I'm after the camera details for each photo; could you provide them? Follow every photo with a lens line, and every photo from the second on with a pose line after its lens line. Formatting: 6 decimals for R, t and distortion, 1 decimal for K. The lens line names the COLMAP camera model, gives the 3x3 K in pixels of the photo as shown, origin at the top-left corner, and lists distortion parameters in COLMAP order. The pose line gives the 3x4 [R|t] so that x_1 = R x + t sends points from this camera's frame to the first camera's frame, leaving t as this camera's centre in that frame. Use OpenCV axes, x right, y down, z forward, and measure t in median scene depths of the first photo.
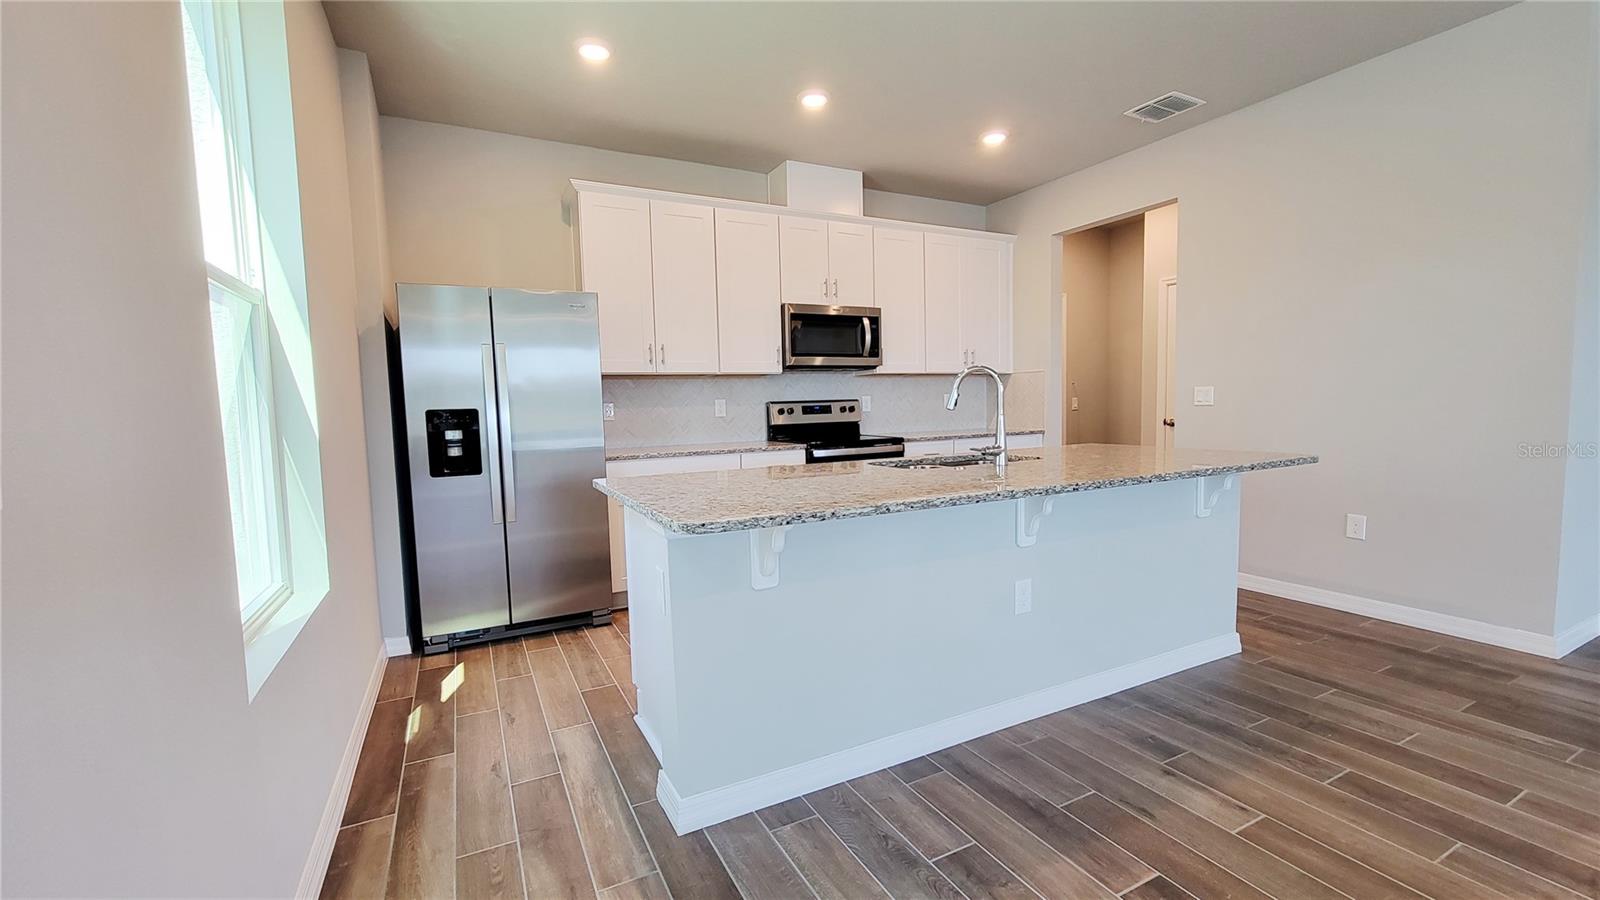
lens RADIAL K [[662.1, 0, 790.4], [0, 662.1, 453.3], [0, 0, 1]] dist [-0.002744, 0.000003]
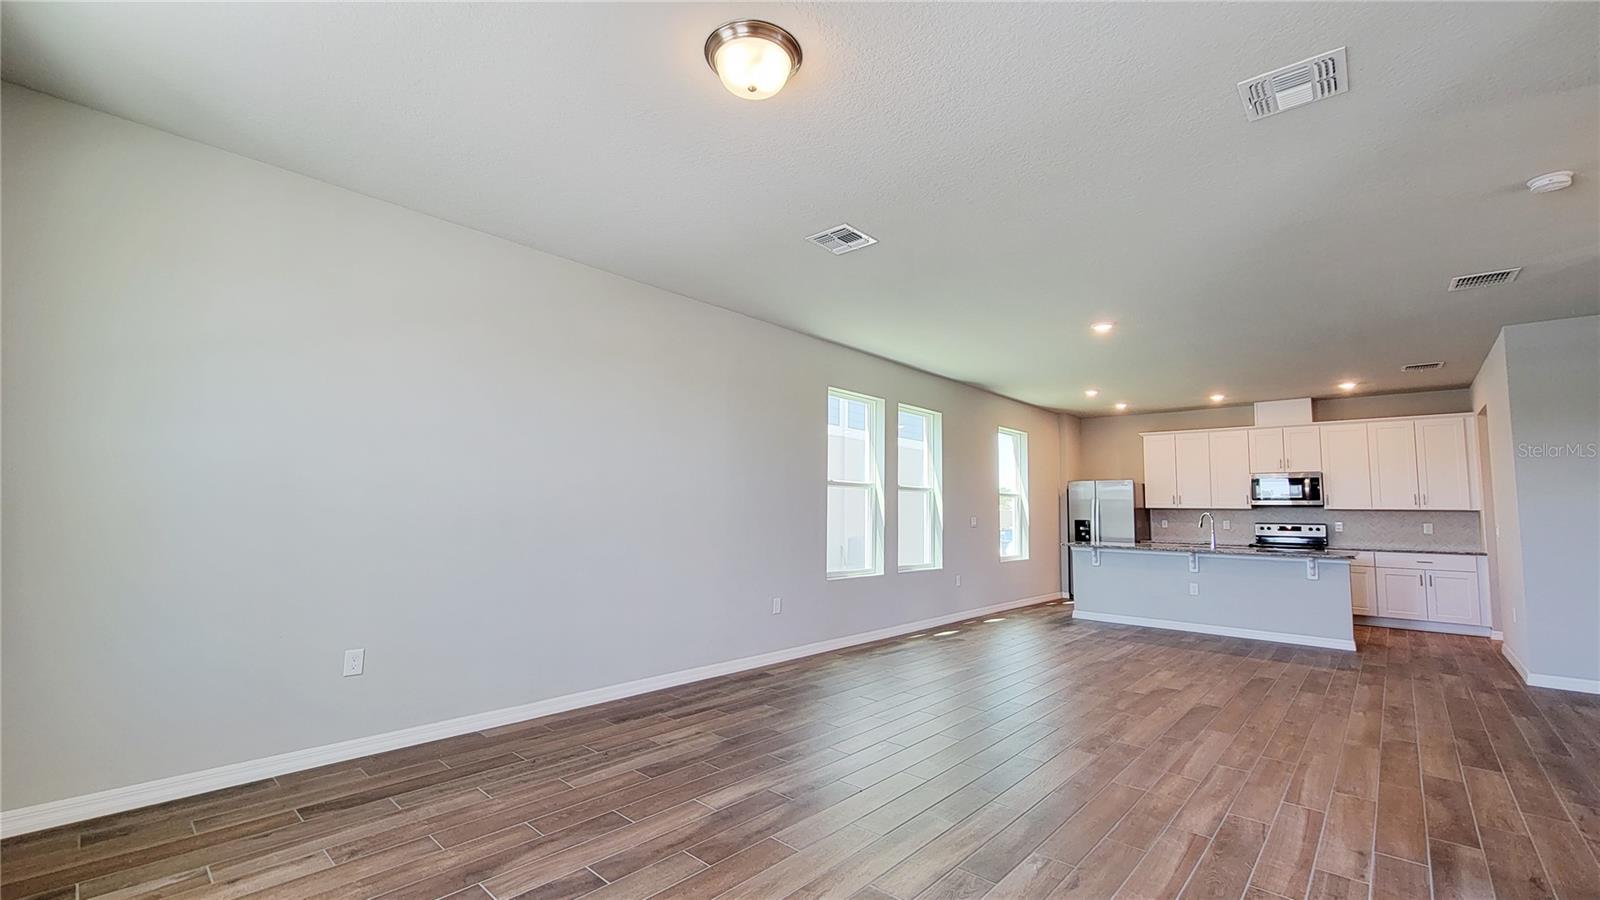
lens RADIAL K [[662.1, 0, 790.4], [0, 662.1, 453.3], [0, 0, 1]] dist [-0.002744, 0.000003]
pose [[0.358368, -0.052509, -0.932103, 1.473858], [-0.095295, 0.991145, -0.092473, 0.030980], [0.928704, 0.121964, 0.350191, -1.079509]]
